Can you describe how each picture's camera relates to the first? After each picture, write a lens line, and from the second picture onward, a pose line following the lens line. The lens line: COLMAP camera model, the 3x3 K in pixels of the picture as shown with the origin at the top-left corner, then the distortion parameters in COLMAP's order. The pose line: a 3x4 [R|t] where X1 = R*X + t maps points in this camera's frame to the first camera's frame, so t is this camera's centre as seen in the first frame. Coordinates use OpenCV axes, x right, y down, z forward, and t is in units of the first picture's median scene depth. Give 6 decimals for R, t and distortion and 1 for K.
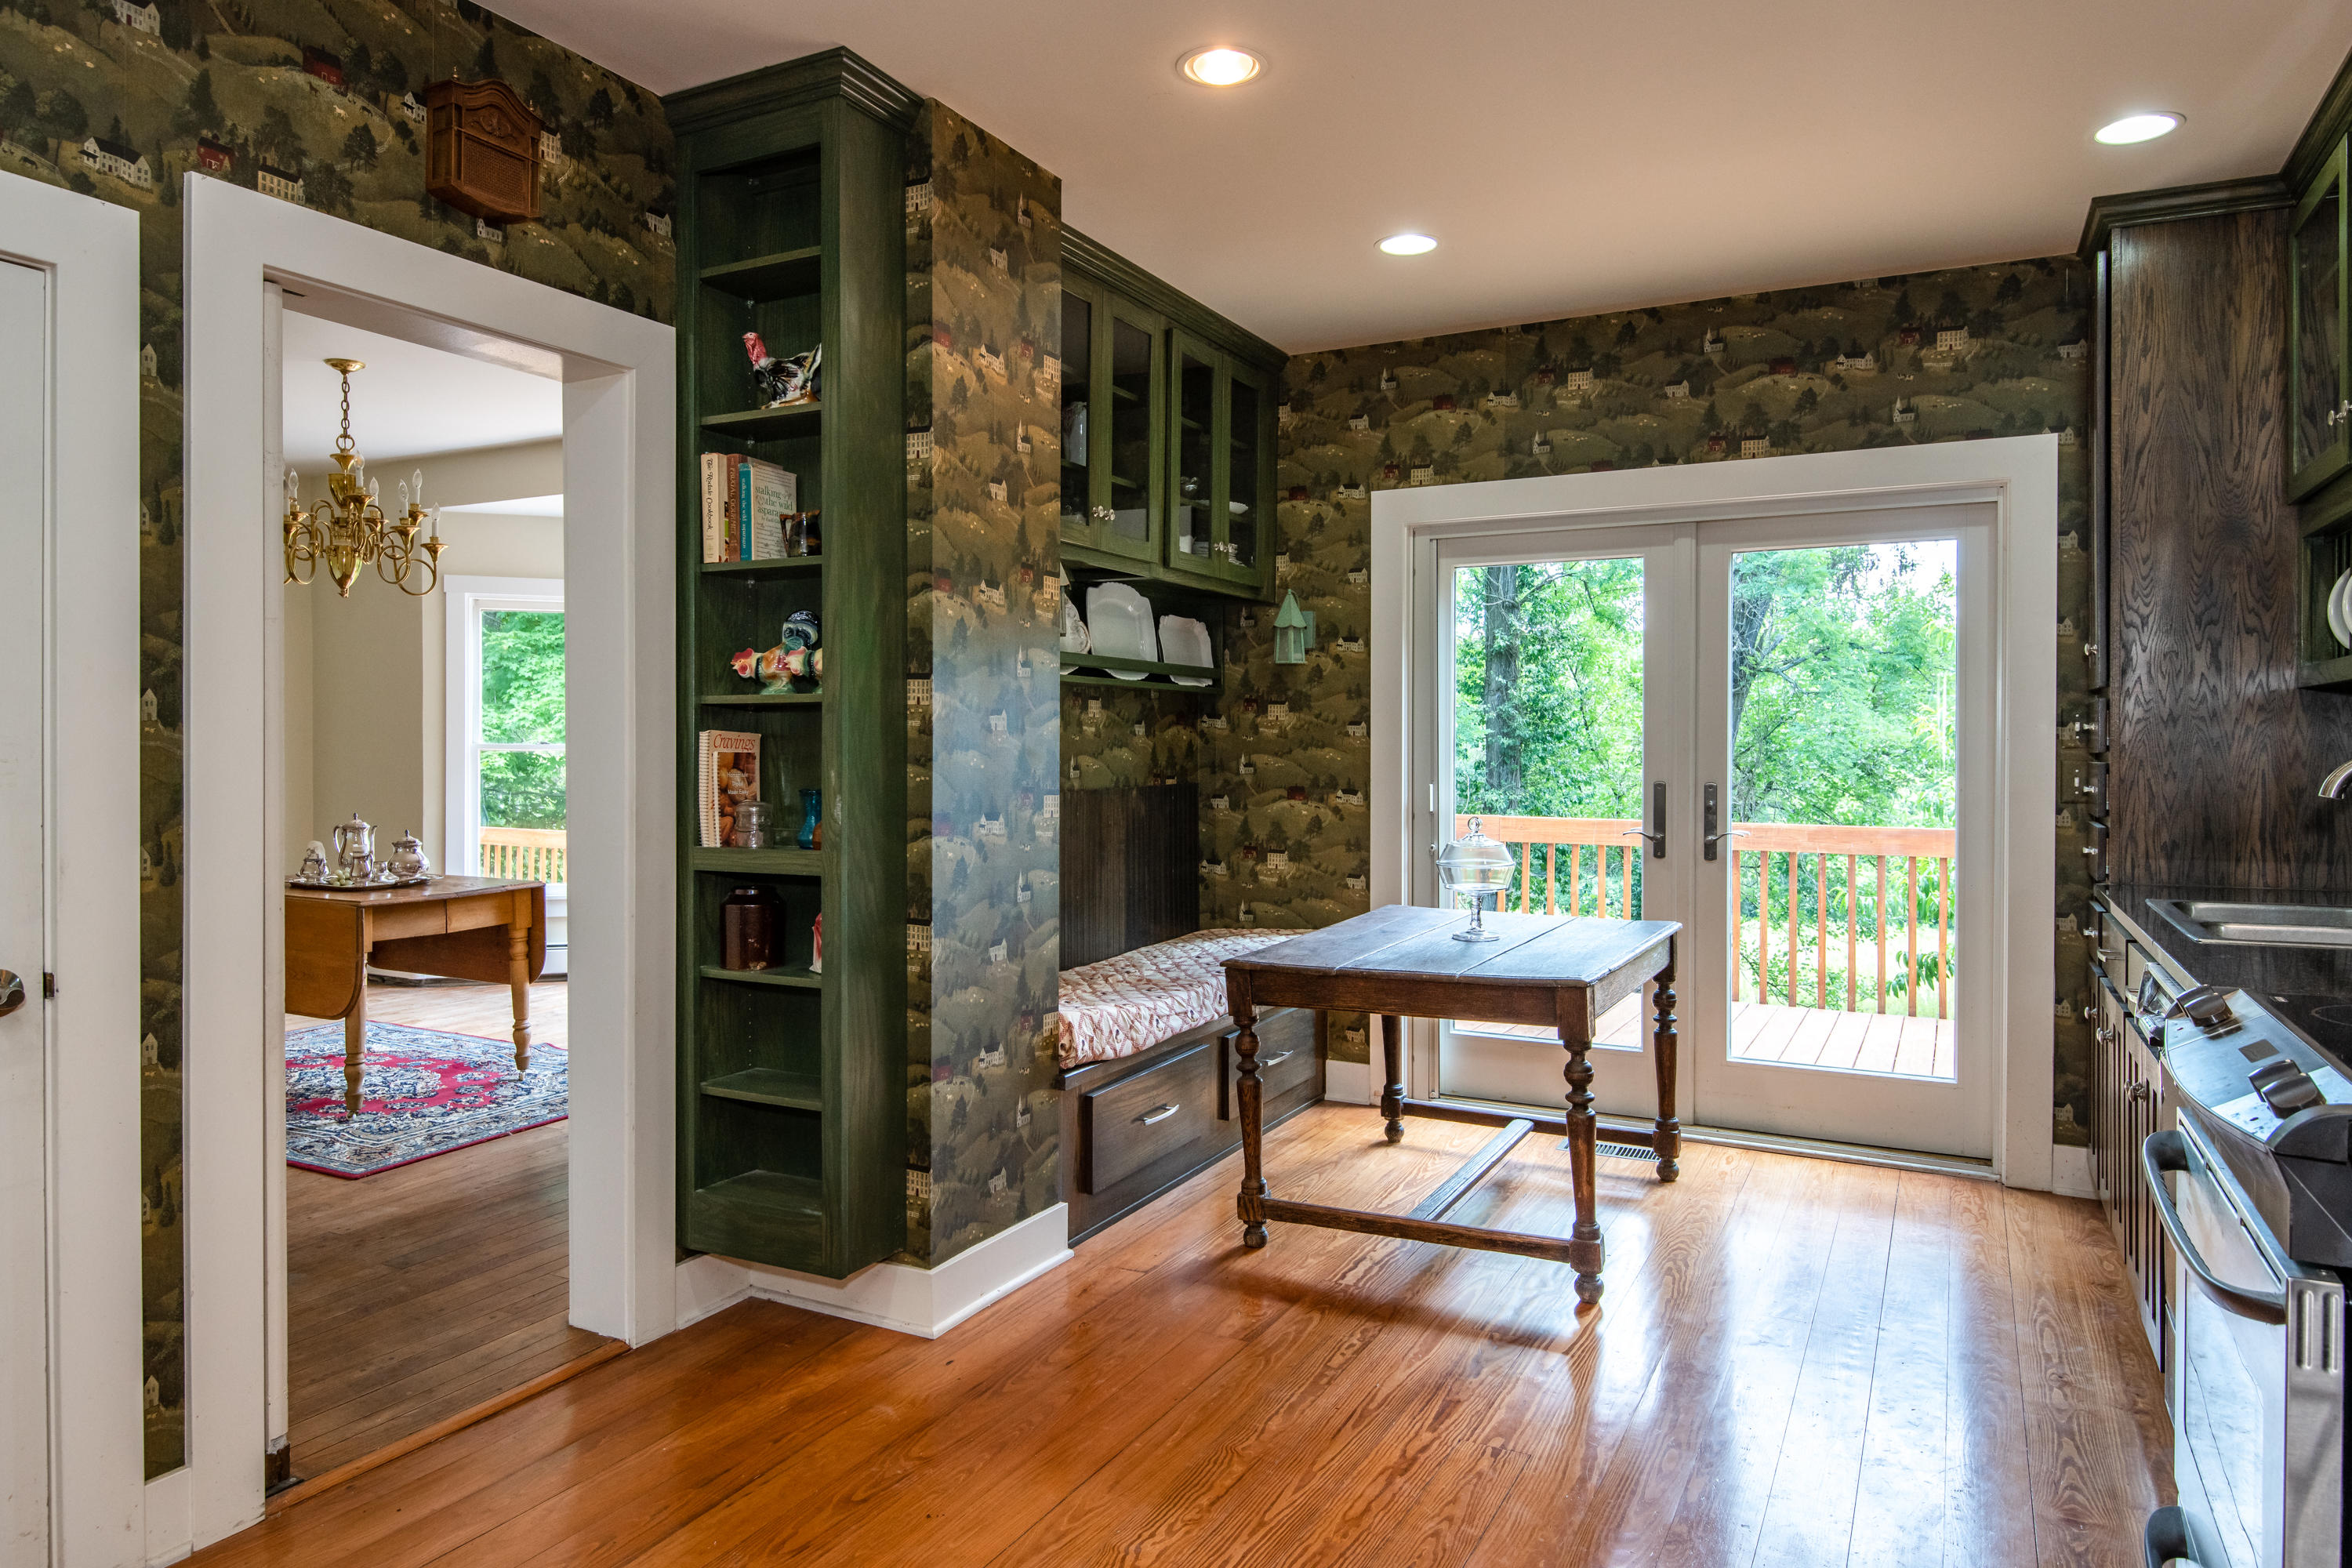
lens RADIAL K [[1485.4, 0, 1176.0], [0, 1485.4, 784.0], [0, 0, 1]] dist [0.000113, 0.000576]
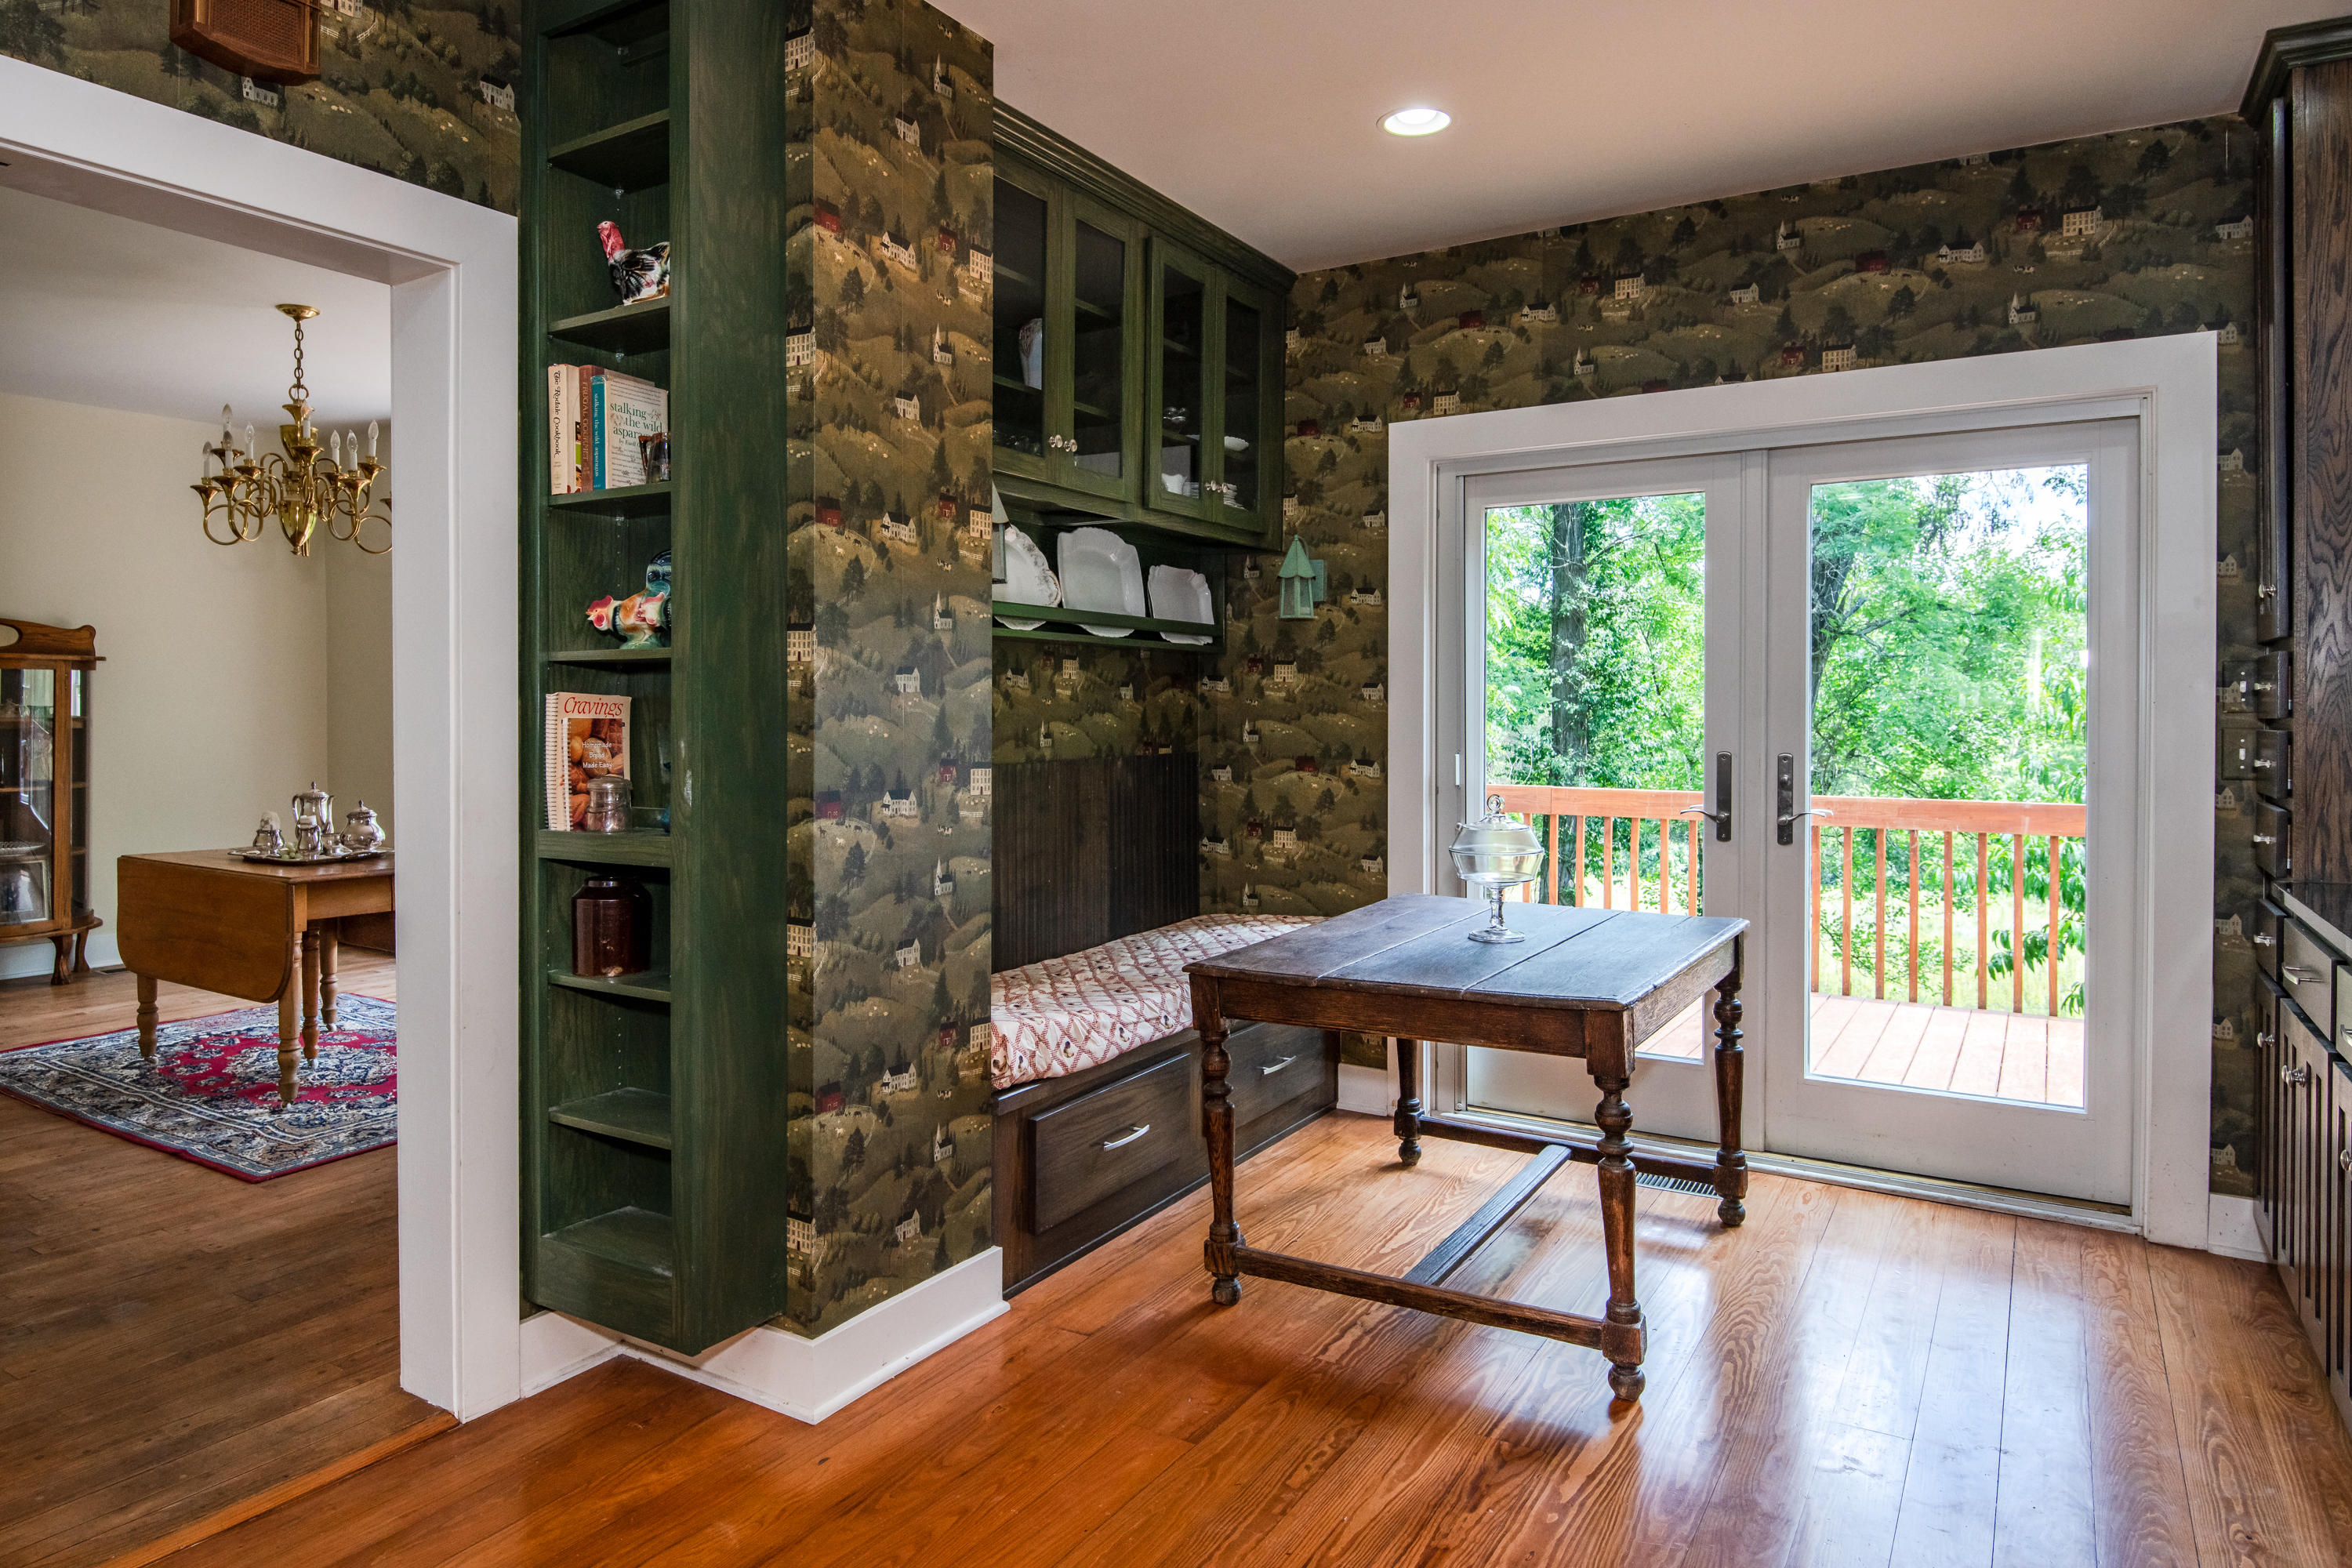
lens RADIAL K [[1438.6, 0, 1128.7], [0, 1438.6, 745.5], [0, 0, 1]] dist [0.000209, -0.016442]
pose [[0.996352, 0.001301, -0.085333, 0.066591], [-0.001506, 0.999996, -0.002337, -0.003657], [0.085329, 0.002457, 0.996350, 0.176693]]
